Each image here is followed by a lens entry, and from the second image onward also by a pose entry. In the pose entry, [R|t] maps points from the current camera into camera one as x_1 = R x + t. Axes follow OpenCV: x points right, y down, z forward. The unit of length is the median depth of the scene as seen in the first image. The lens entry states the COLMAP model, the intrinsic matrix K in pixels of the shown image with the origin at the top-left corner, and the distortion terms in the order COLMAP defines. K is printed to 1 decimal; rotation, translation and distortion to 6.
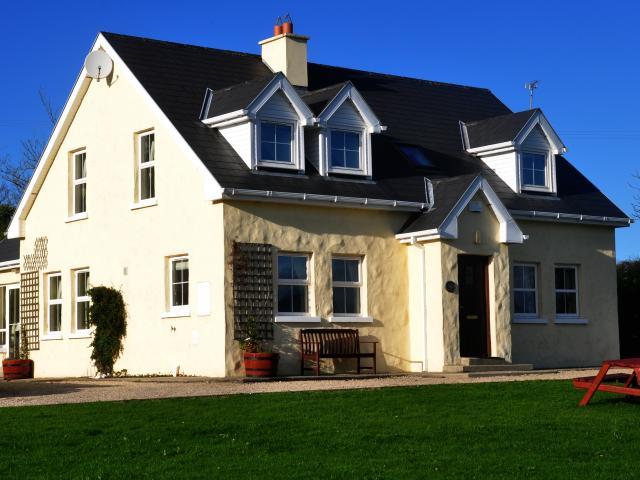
lens RADIAL K [[1278.8, 0, 308.6], [0, 1278.8, 227.2], [0, 0, 1]] dist [0.075141, 0.000000]
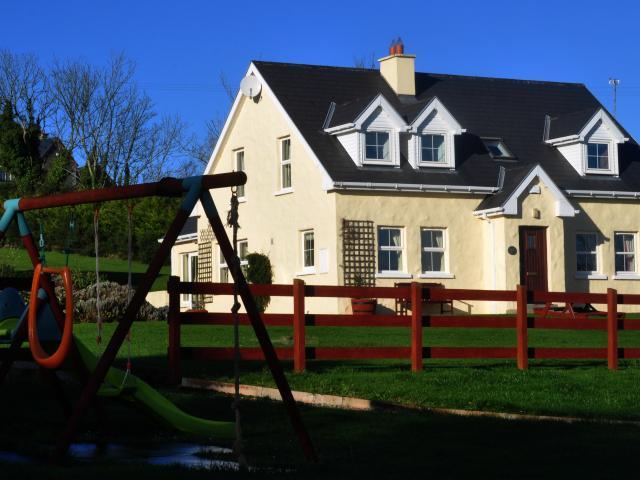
lens RADIAL K [[1278.8, 0, 315.8], [0, 1278.8, 235.2], [0, 0, 1]] dist [0.075141, 0.000000]
pose [[0.990721, -0.011723, -0.135405, 0.088150], [0.015954, 0.999416, 0.030207, -0.012533], [0.134972, -0.032087, 0.990330, -0.335699]]
